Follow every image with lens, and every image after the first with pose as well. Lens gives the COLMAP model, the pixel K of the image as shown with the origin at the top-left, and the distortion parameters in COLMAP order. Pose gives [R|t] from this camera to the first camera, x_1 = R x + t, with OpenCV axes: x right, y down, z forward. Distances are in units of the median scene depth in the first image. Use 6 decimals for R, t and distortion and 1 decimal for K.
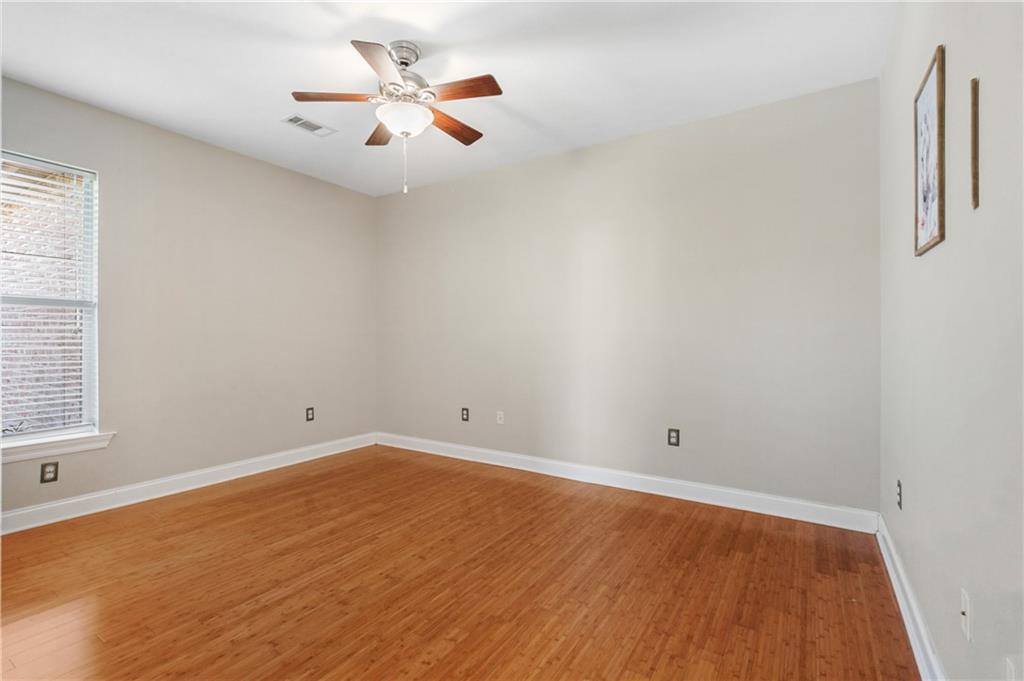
lens RADIAL K [[469.5, 0, 510.3], [0, 469.5, 339.5], [0, 0, 1]] dist [0.004197, -0.002112]
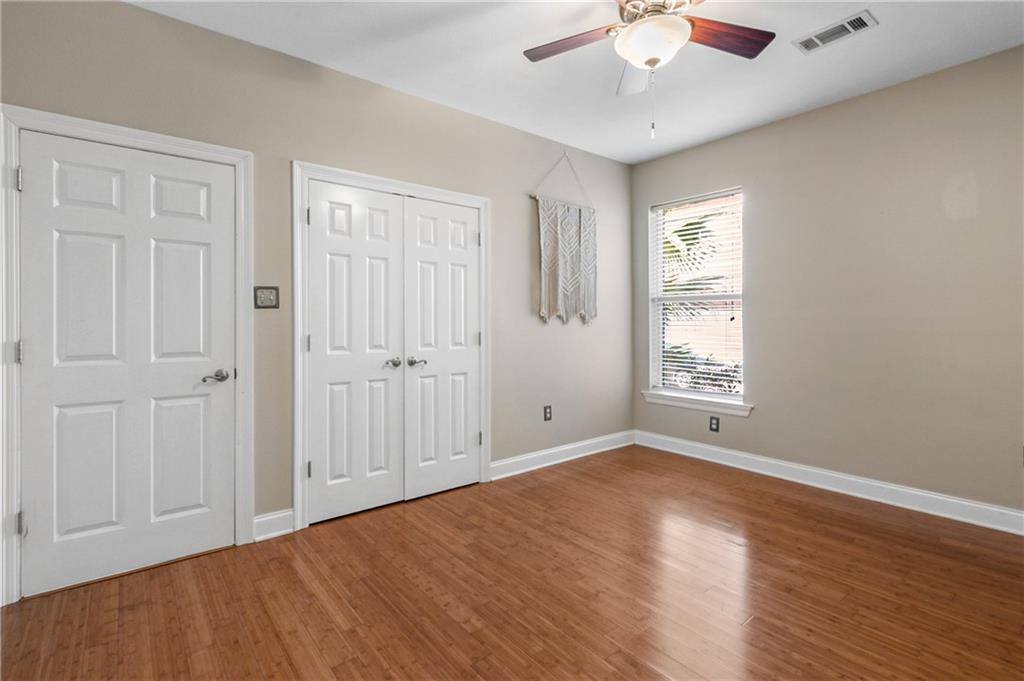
lens RADIAL K [[469.5, 0, 491.1], [0, 469.5, 323.9], [0, 0, 1]] dist [0.004197, -0.002112]
pose [[-0.335365, 0.002514, -0.942085, 0.637792], [-0.001667, 0.999993, 0.003262, -0.010325], [0.942087, 0.002664, -0.335359, 1.078049]]
